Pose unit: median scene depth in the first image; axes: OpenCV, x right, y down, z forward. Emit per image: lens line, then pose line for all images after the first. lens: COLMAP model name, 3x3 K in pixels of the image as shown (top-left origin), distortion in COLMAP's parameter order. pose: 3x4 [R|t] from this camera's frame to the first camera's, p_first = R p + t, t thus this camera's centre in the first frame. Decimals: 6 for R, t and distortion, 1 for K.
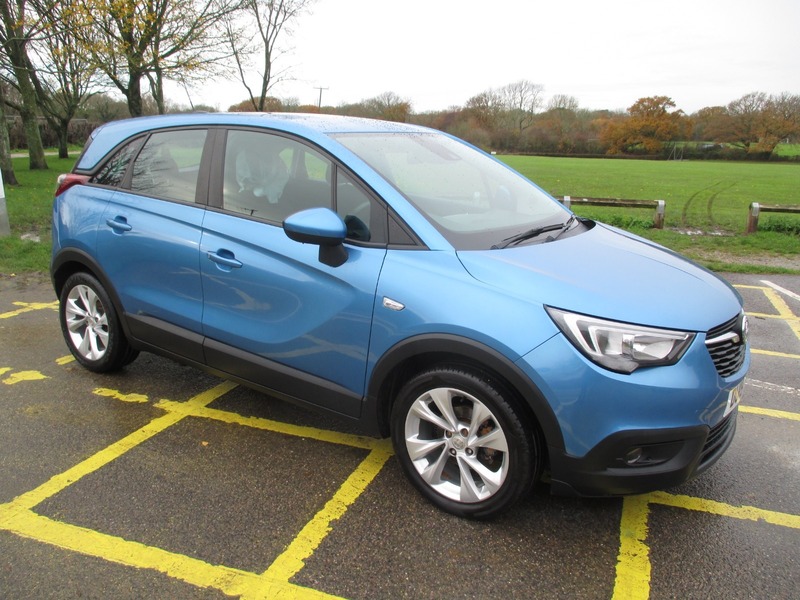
lens RADIAL K [[667.5, 0, 399.5], [0, 667.5, 330.2], [0, 0, 1]] dist [-0.032850, -0.001890]
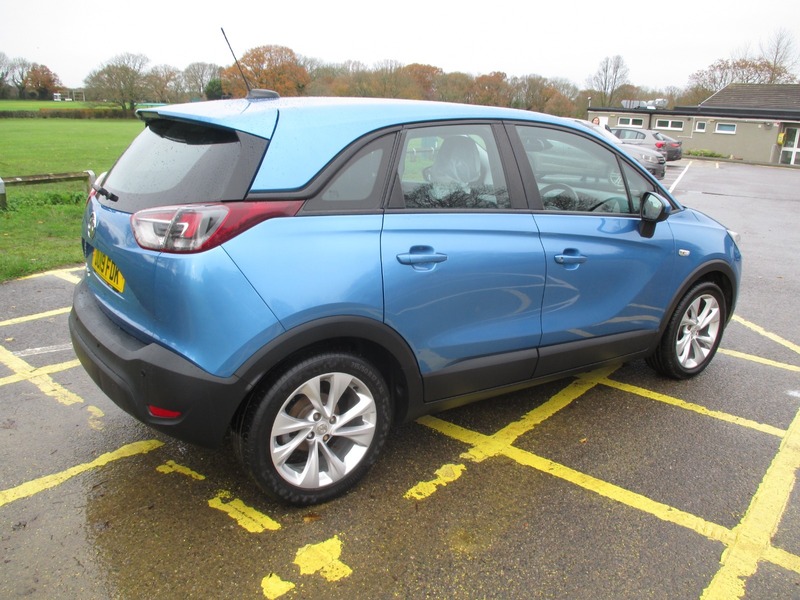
lens RADIAL K [[669.2, 0, 398.7], [0, 669.2, 333.0], [0, 0, 1]] dist [-0.032761, 0.001257]
pose [[0.328139, -0.307209, 0.893279, -1.433151], [0.245716, 0.940846, 0.233307, -0.334506], [-0.912112, 0.142936, 0.384215, 0.976122]]
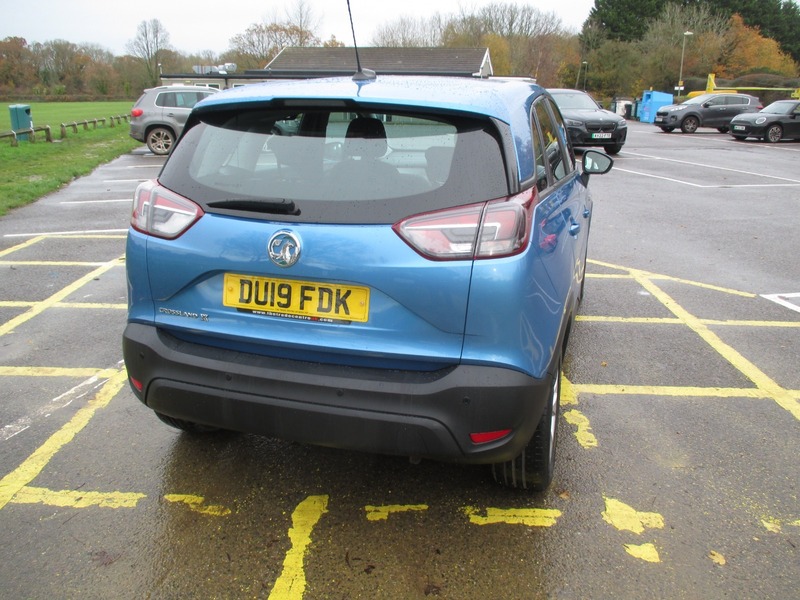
lens RADIAL K [[669.8, 0, 410.1], [0, 669.8, 325.5], [0, 0, 1]] dist [-0.027617, -0.001841]
pose [[-0.317429, -0.340948, 0.884869, -1.411718], [0.262032, 0.865261, 0.427391, -0.571732], [-0.911361, 0.367531, -0.185319, 1.757798]]
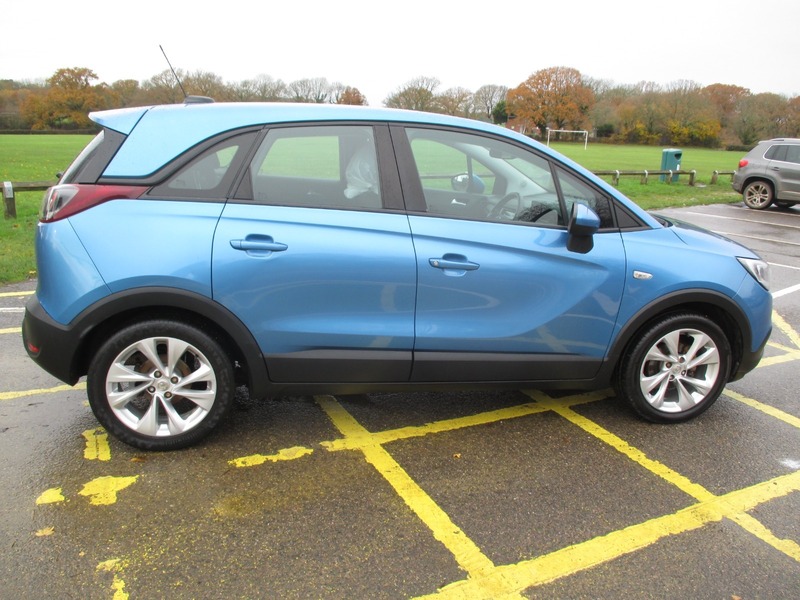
lens RADIAL K [[669.2, 0, 398.7], [0, 669.2, 333.0], [0, 0, 1]] dist [-0.032761, 0.001257]
pose [[0.682201, -0.215403, 0.698715, -1.146740], [0.186376, 0.975282, 0.118694, -0.156374], [-0.707011, 0.049250, 0.705485, 0.422447]]
